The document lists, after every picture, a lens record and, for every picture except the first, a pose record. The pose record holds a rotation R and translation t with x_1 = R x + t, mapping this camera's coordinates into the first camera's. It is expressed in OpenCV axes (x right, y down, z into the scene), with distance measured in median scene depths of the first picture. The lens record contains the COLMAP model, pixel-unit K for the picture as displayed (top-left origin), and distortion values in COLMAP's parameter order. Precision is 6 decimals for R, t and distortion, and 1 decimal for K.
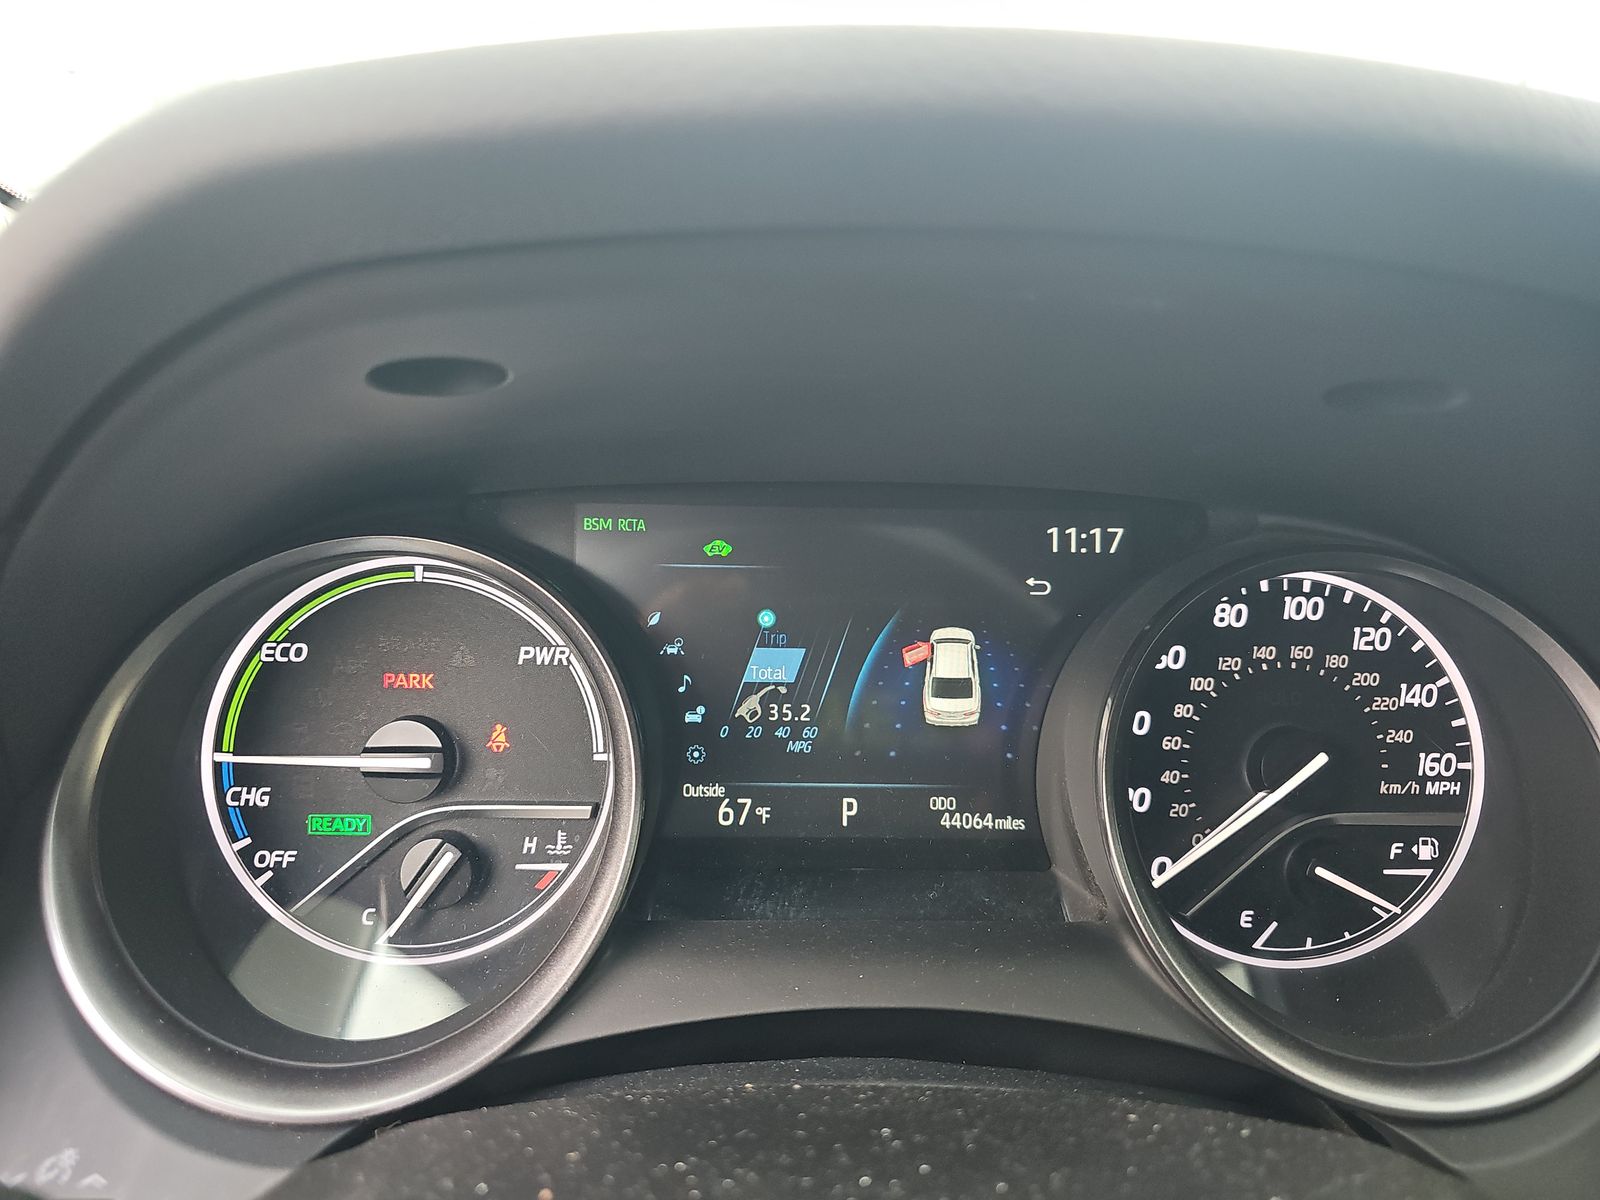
lens RADIAL K [[1102.7, 0, 807.5], [0, 1102.7, 587.3], [0, 0, 1]] dist [0.041587, -0.029541]
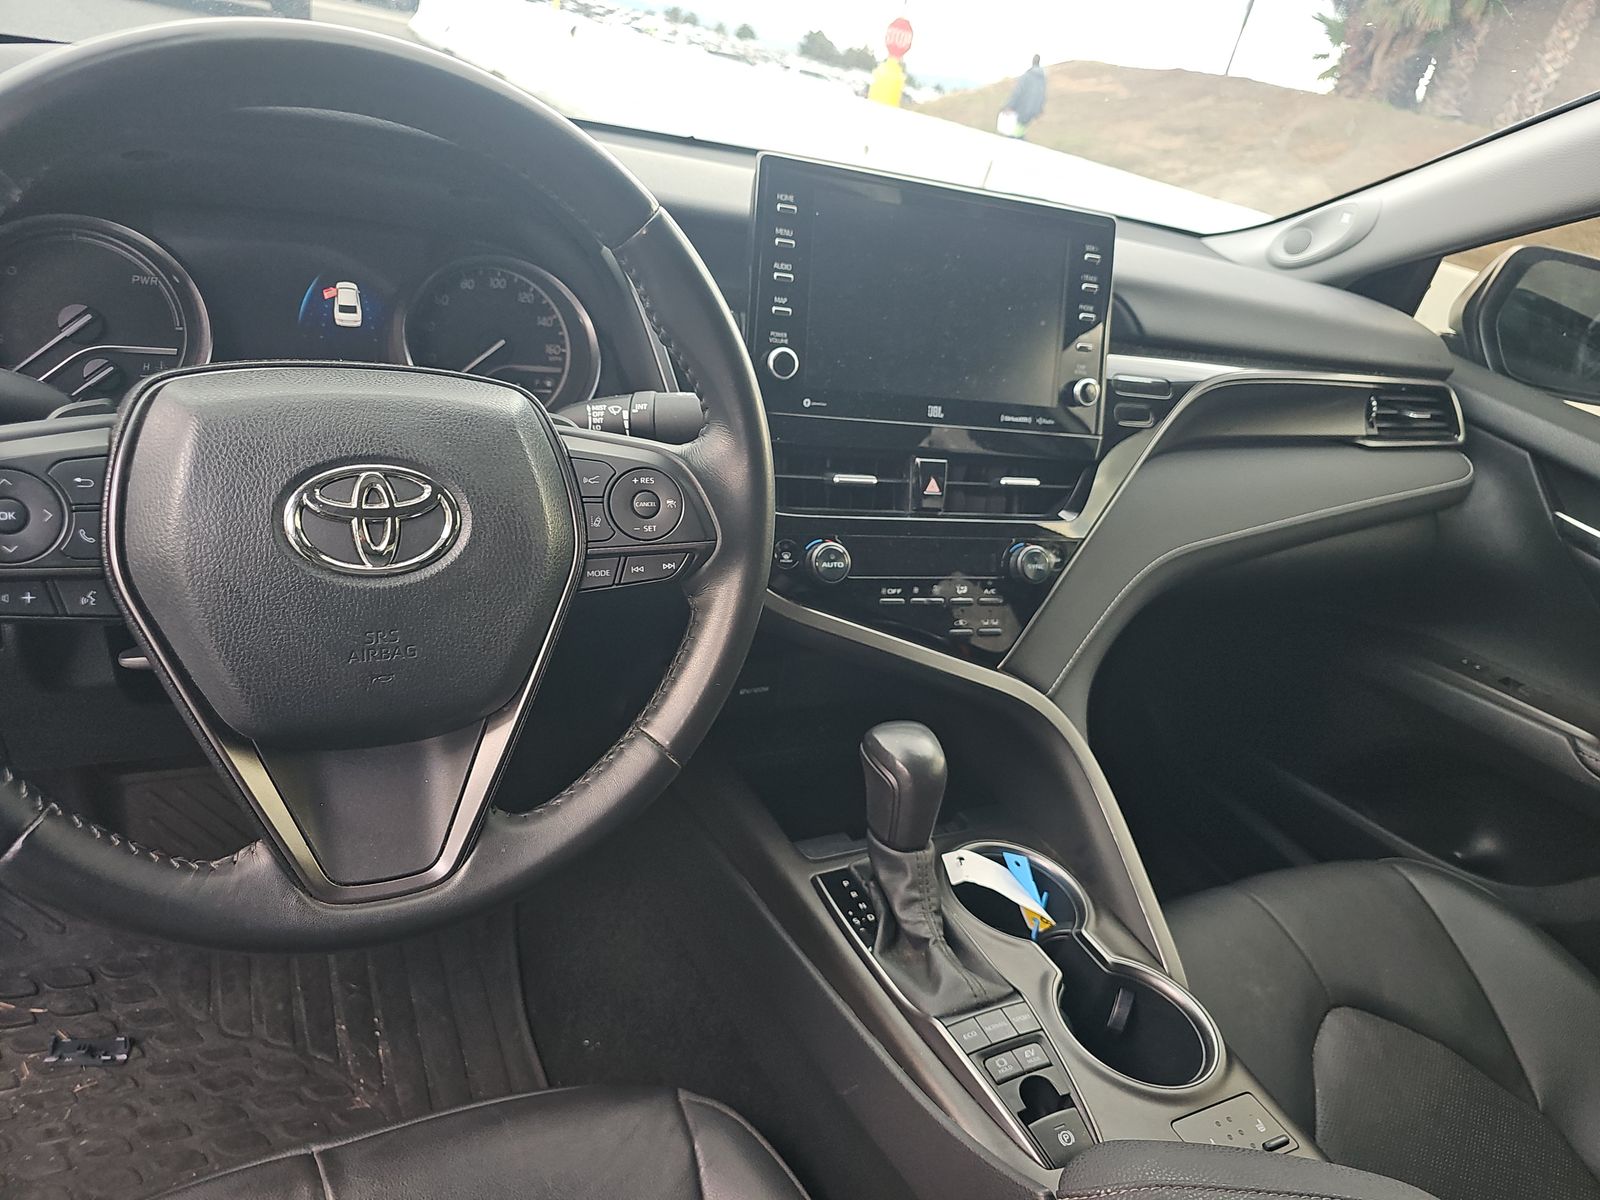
lens RADIAL K [[1102.7, 0, 807.8], [0, 1102.7, 603.4], [0, 0, 1]] dist [0.041587, -0.029541]
pose [[0.891901, -0.067224, 0.447206, -0.094896], [-0.009715, 0.985813, 0.167563, 0.302650], [-0.452126, -0.153795, 0.878595, -1.608659]]
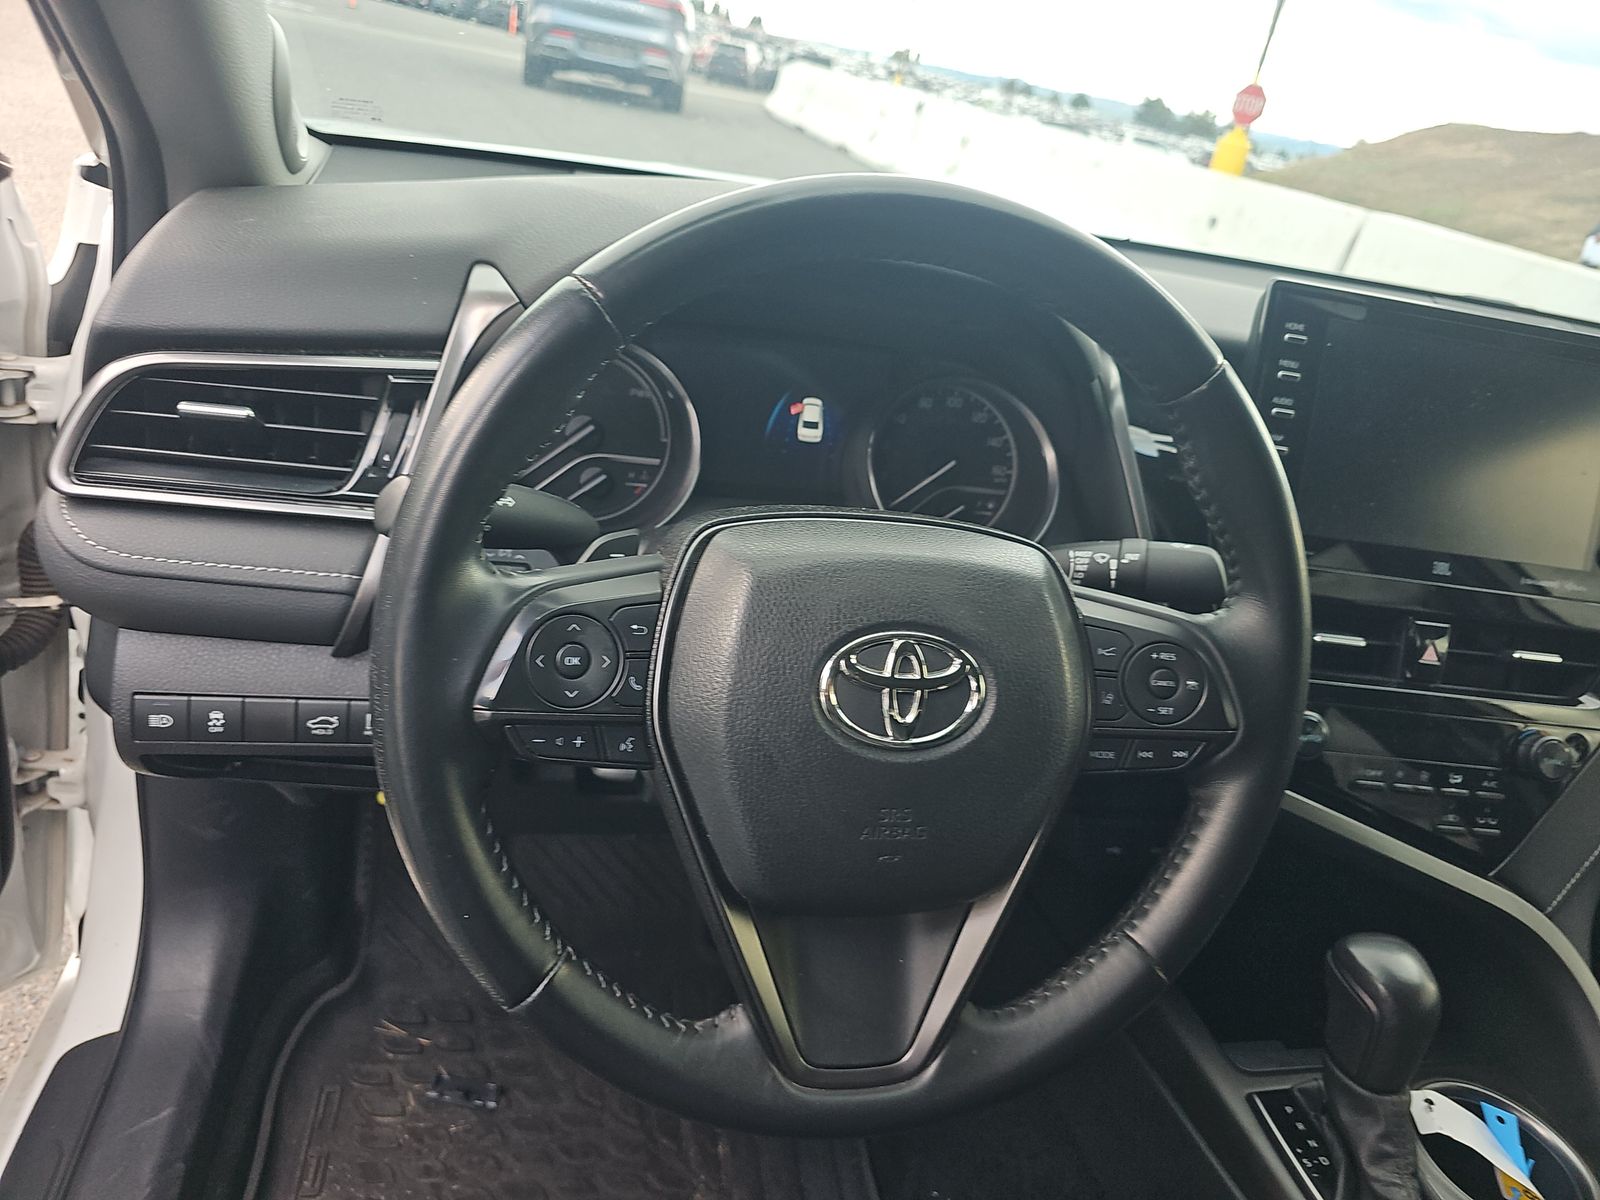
lens RADIAL K [[1102.7, 0, 800.4], [0, 1102.7, 599.1], [0, 0, 1]] dist [0.041587, -0.029541]
pose [[0.975755, 0.046353, 0.213901, -0.374726], [-0.074413, 0.989356, 0.125053, 0.166749], [-0.205827, -0.137939, 0.968818, -1.317605]]
